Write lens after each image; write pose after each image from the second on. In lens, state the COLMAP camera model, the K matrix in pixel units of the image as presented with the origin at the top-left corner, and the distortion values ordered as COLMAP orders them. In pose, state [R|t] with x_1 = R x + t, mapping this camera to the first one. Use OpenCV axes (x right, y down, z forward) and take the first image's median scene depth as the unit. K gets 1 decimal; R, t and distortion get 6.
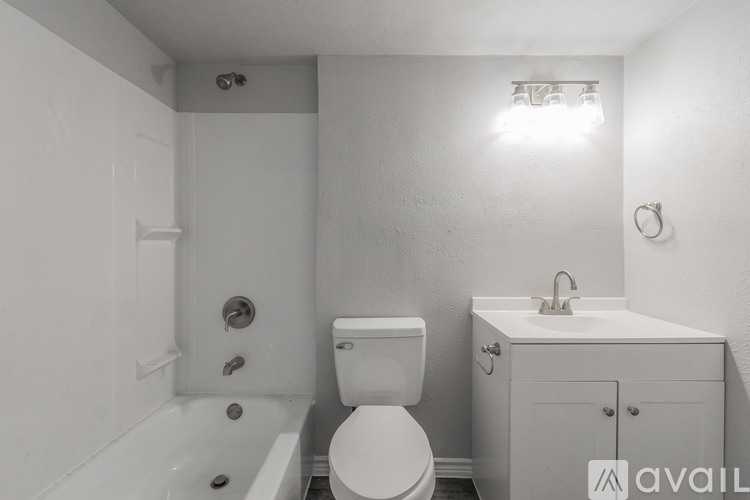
lens RADIAL K [[324.2, 0, 374.0], [0, 324.2, 244.3], [0, 0, 1]] dist [0.001164, 0.000384]
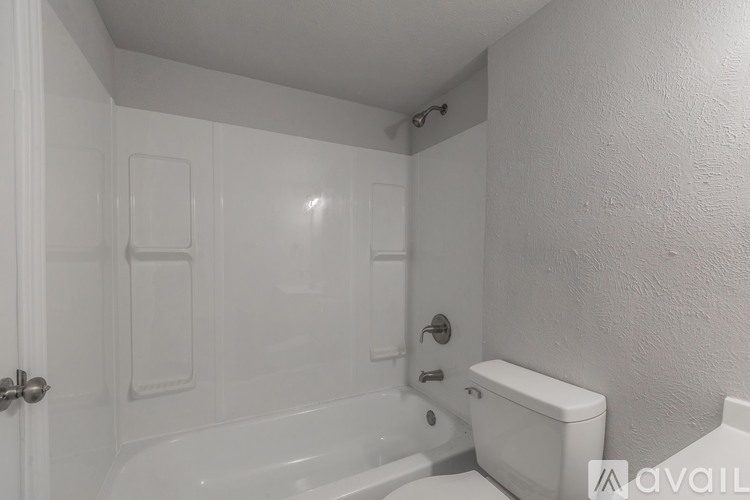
lens RADIAL K [[324.2, 0, 383.4], [0, 324.2, 264.6], [0, 0, 1]] dist [0.001164, 0.000384]
pose [[0.488106, 0.026850, -0.872371, 0.451992], [-0.009453, 0.999631, 0.025478, -0.031433], [0.872733, -0.004190, 0.488179, 0.337596]]
